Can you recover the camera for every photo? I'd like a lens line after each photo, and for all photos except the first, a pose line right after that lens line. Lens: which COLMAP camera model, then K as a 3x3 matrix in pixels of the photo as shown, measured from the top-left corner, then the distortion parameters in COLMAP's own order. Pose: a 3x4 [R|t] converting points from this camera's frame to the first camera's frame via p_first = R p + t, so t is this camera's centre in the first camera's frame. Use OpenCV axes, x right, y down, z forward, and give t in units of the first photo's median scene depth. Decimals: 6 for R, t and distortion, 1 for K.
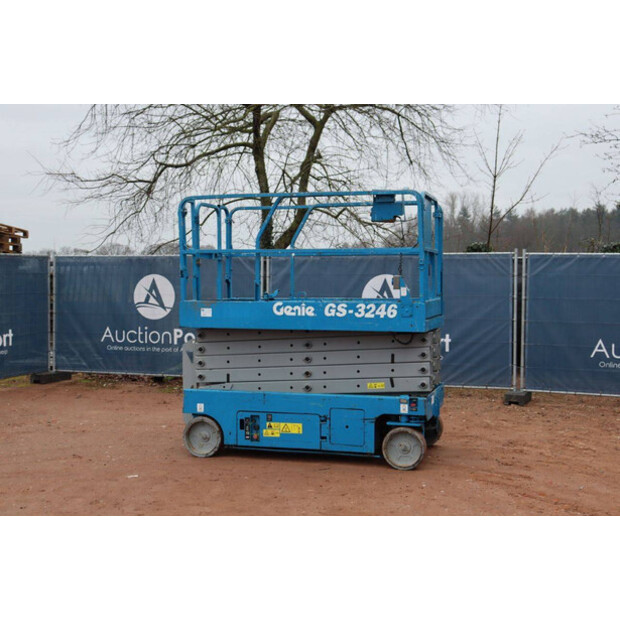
lens RADIAL K [[829.0, 0, 310.0], [0, 829.0, 310.0], [0, 0, 1]] dist [0.023926, 0.052154]
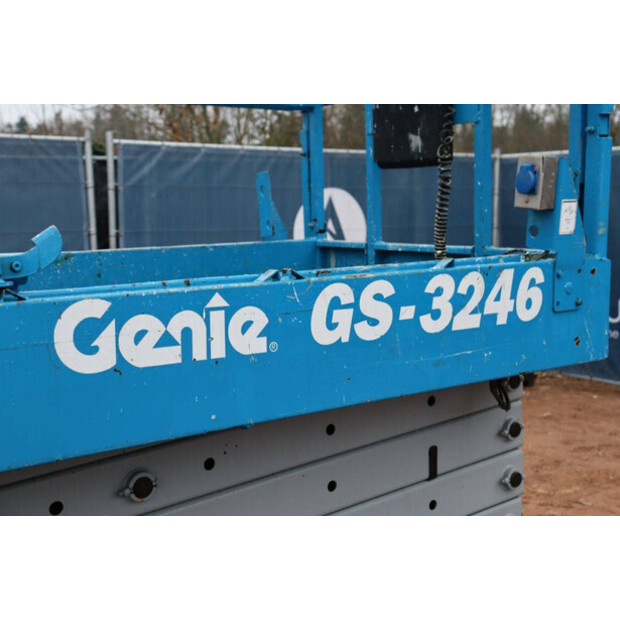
lens RADIAL K [[908.5, 0, 310.0], [0, 908.5, 310.0], [0, 0, 1]] dist [0.035973, 0.039215]
pose [[0.593738, -0.104601, 0.797830, -0.160806], [0.044482, 0.994265, 0.097252, -0.023538], [-0.803428, -0.022253, 0.594986, 0.852515]]
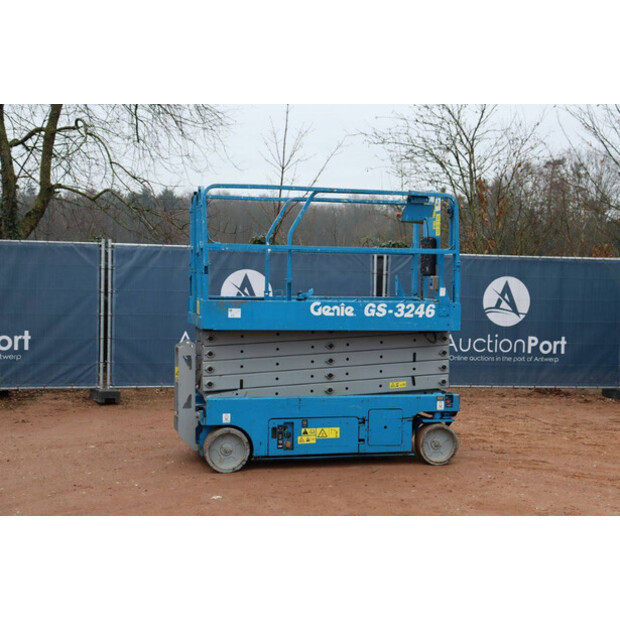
lens RADIAL K [[930.3, 0, 310.0], [0, 930.3, 310.0], [0, 0, 1]] dist [0.066368, 0.096315]
pose [[0.864164, -0.004943, 0.503186, -0.584125], [0.000402, 0.999958, 0.009132, -0.009868], [-0.503210, -0.007689, 0.864130, 0.078535]]
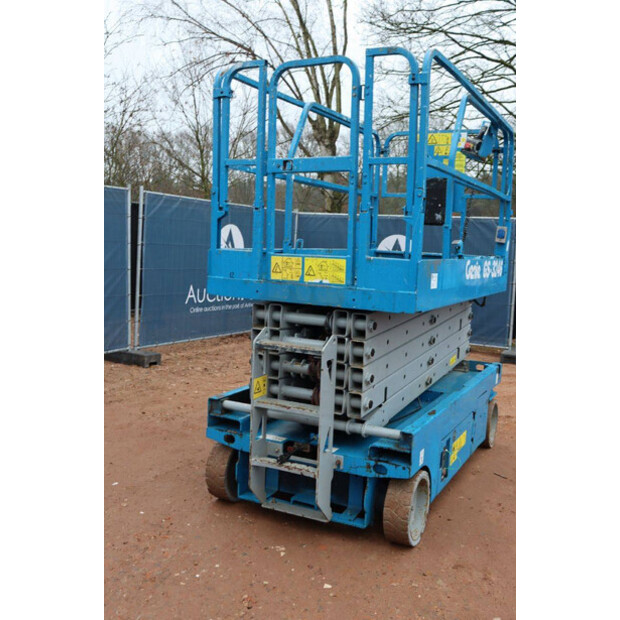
lens RADIAL K [[661.4, 0, 310.0], [0, 661.4, 310.0], [0, 0, 1]] dist [-0.052522, 0.050217]
pose [[0.167236, -0.095376, 0.981293, -0.576507], [-0.009484, 0.995108, 0.098335, -0.020086], [-0.985871, -0.025752, 0.165514, 1.038255]]
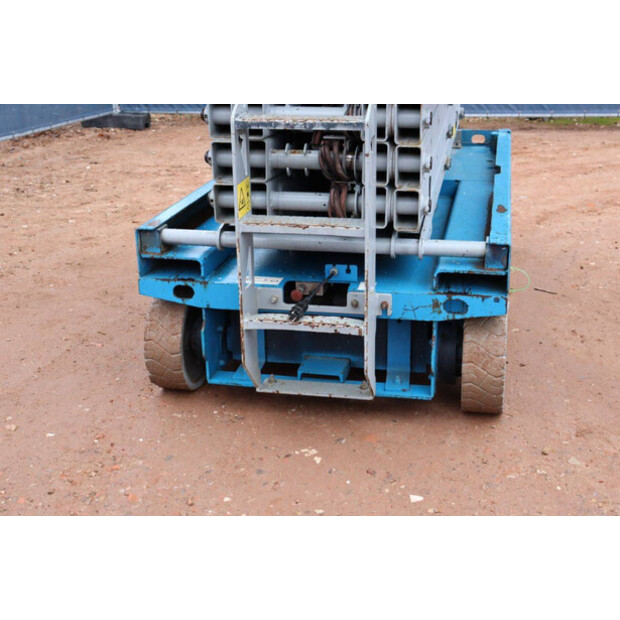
lens RADIAL K [[889.4, 0, 310.0], [0, 889.4, 310.0], [0, 0, 1]] dist [0.040539, 0.133929]
pose [[-0.088568, -0.336068, 0.937664, -0.492988], [0.049350, 0.938727, 0.341111, -0.000610], [-0.994847, 0.076485, -0.066556, 1.146244]]
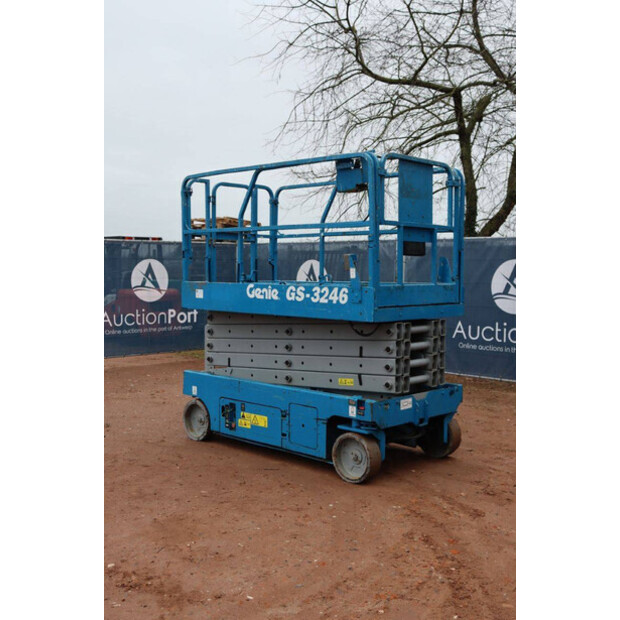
lens RADIAL K [[730.3, 0, 310.0], [0, 730.3, 310.0], [0, 0, 1]] dist [-0.006007, -0.002361]
pose [[0.886861, 0.031913, -0.460933, 0.399084], [-0.024468, 0.999456, 0.022122, -0.000067], [0.461388, -0.008341, 0.887159, 0.305791]]
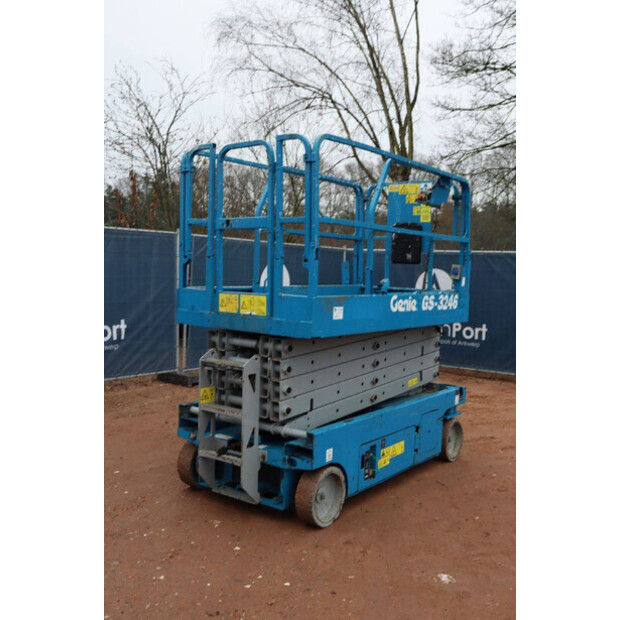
lens RADIAL K [[668.7, 0, 310.0], [0, 668.7, 310.0], [0, 0, 1]] dist [-0.055560, 0.021177]
pose [[0.333367, -0.049358, 0.941504, -0.662256], [-0.001395, 0.998602, 0.052845, -0.028908], [-0.942796, -0.018931, 0.332832, 0.866294]]
